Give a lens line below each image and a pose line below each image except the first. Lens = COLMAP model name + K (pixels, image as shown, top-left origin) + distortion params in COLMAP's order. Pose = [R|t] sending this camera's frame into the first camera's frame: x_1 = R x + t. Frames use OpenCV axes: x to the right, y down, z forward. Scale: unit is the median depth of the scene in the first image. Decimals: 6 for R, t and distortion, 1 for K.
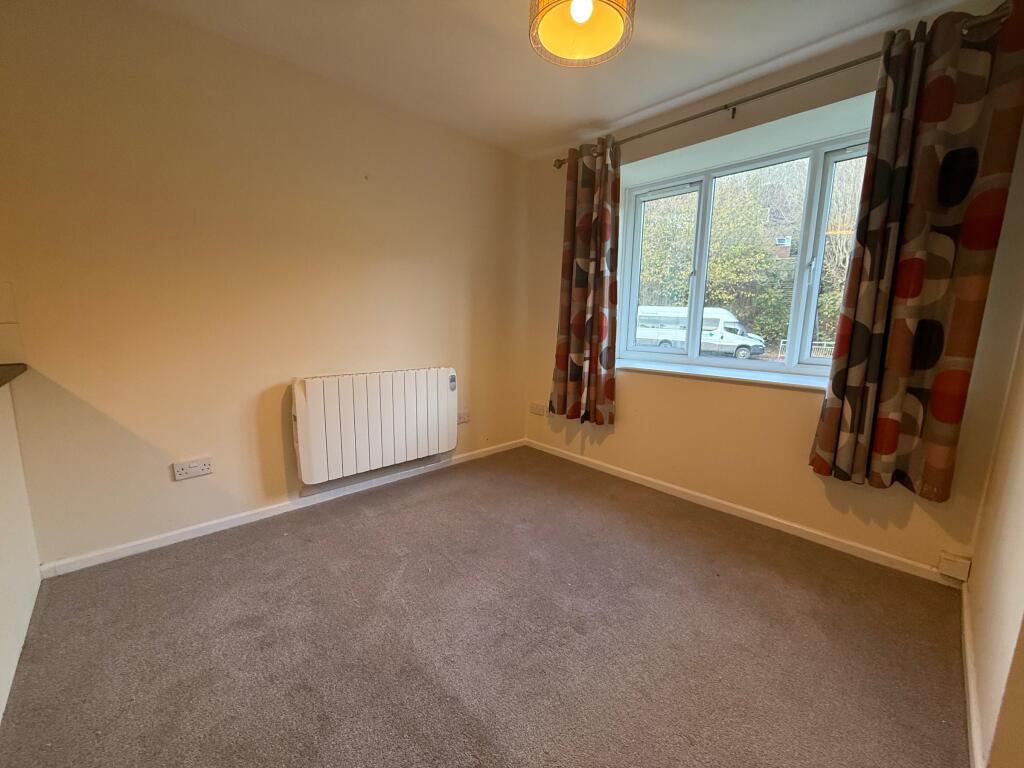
lens RADIAL K [[407.4, 0, 512.0], [0, 407.4, 384.0], [0, 0, 1]] dist [0.000203, 0.000665]
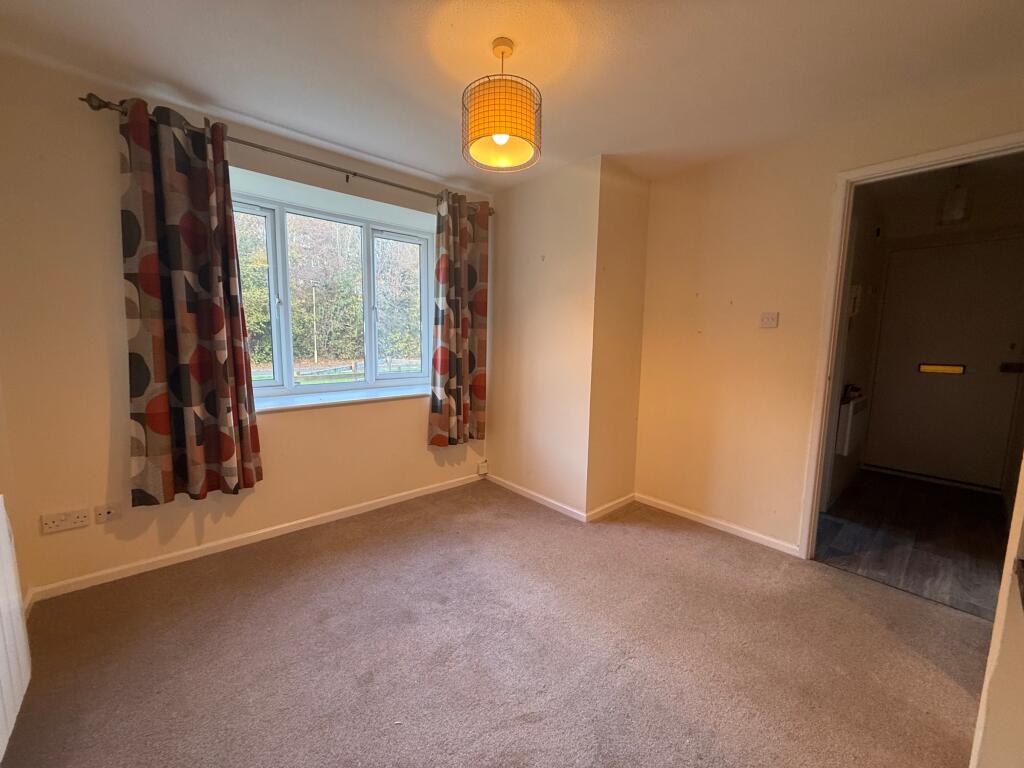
lens RADIAL K [[399.9, 0, 508.0], [0, 399.9, 384.3], [0, 0, 1]] dist [-0.007982, 0.000408]
pose [[0.033617, -0.133195, 0.990520, -0.610691], [0.142243, 0.981628, 0.127172, -0.147423], [-0.989261, 0.136620, 0.051946, 0.520833]]
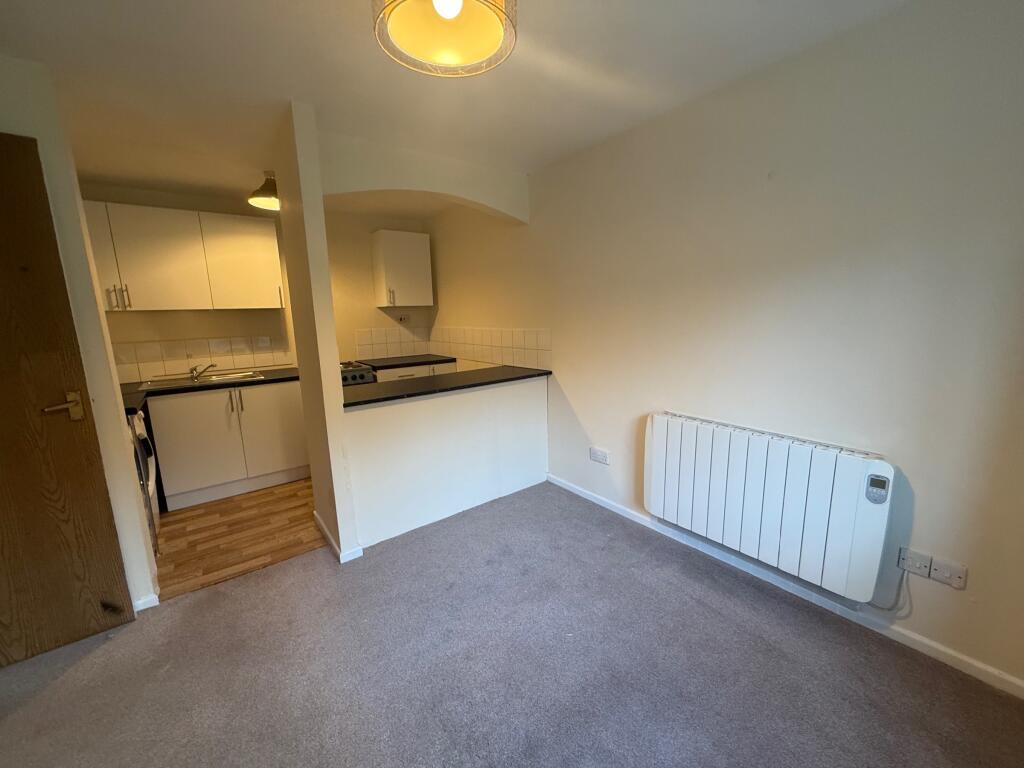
lens RADIAL K [[399.9, 0, 508.0], [0, 399.9, 384.3], [0, 0, 1]] dist [-0.007982, 0.000408]
pose [[-0.117099, 0.160024, -0.980143, 0.471992], [-0.128815, 0.976148, 0.174761, -0.194771], [0.984731, 0.146722, -0.093693, 0.650693]]
